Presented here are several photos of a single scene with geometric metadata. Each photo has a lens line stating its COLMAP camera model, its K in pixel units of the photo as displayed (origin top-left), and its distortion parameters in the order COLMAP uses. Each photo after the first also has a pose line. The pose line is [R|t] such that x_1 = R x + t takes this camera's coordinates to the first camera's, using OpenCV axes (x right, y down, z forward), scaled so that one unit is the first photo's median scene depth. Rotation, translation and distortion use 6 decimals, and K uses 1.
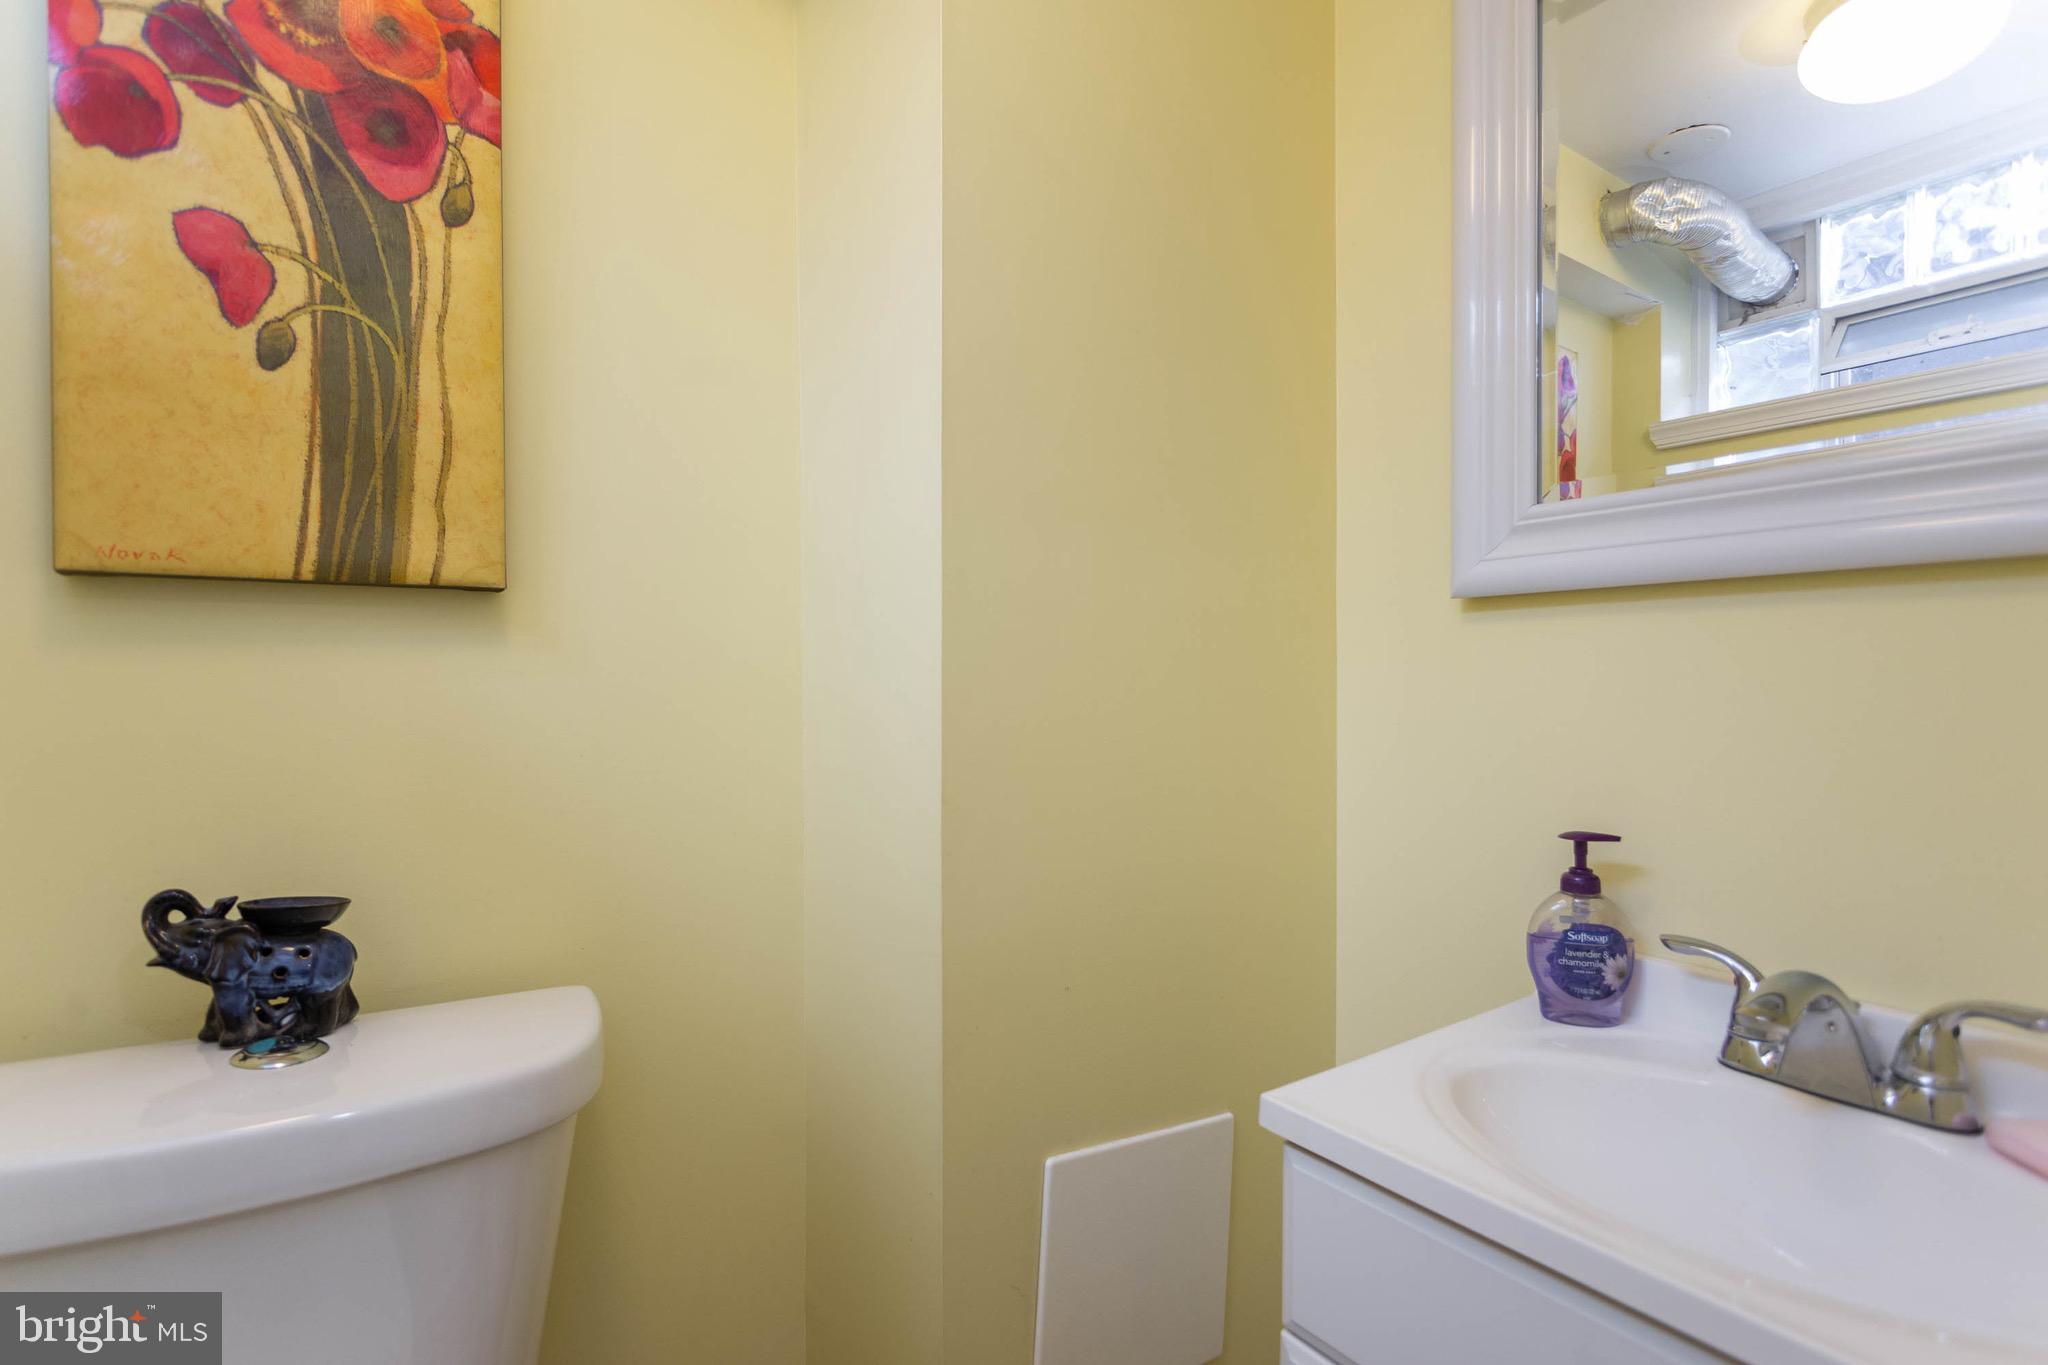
lens RADIAL K [[974.1, 0, 1024.0], [0, 974.1, 682.5], [0, 0, 1]] dist [-0.000592, -0.000139]
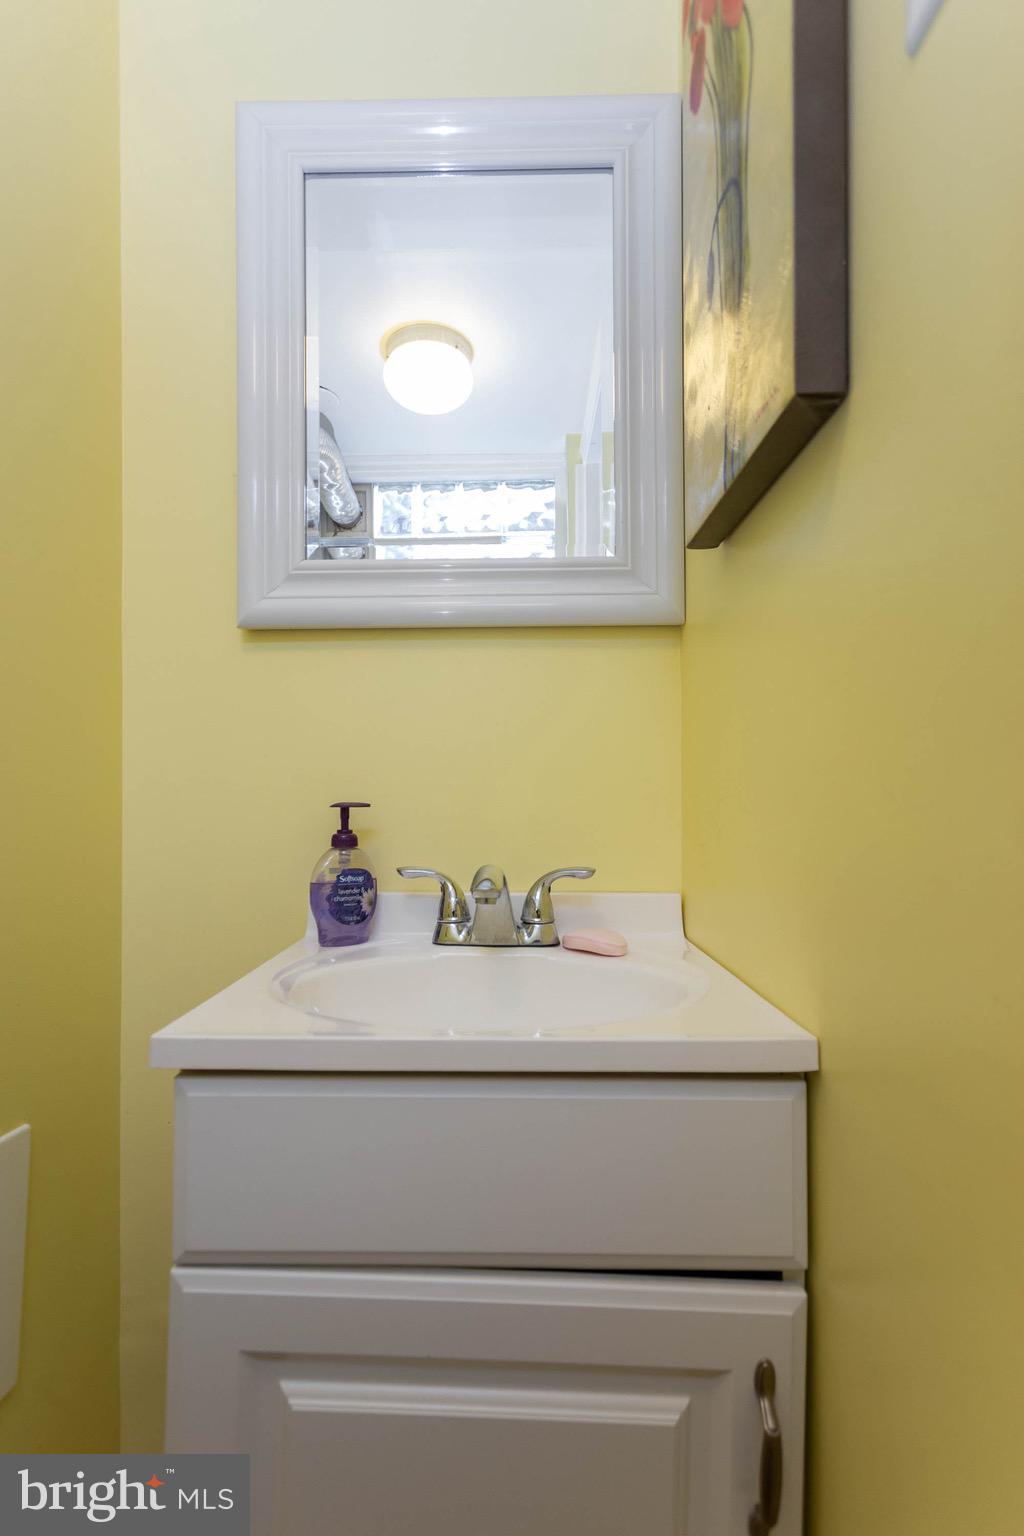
lens RADIAL K [[730.6, 0, 511.5], [0, 730.6, 789.8], [0, 0, 1]] dist [-0.000592, -0.000139]
pose [[0.587905, 0.003801, 0.808921, -0.112603], [0.012323, 0.999831, -0.013654, 0.154325], [-0.808836, 0.017996, 0.587759, 0.220275]]
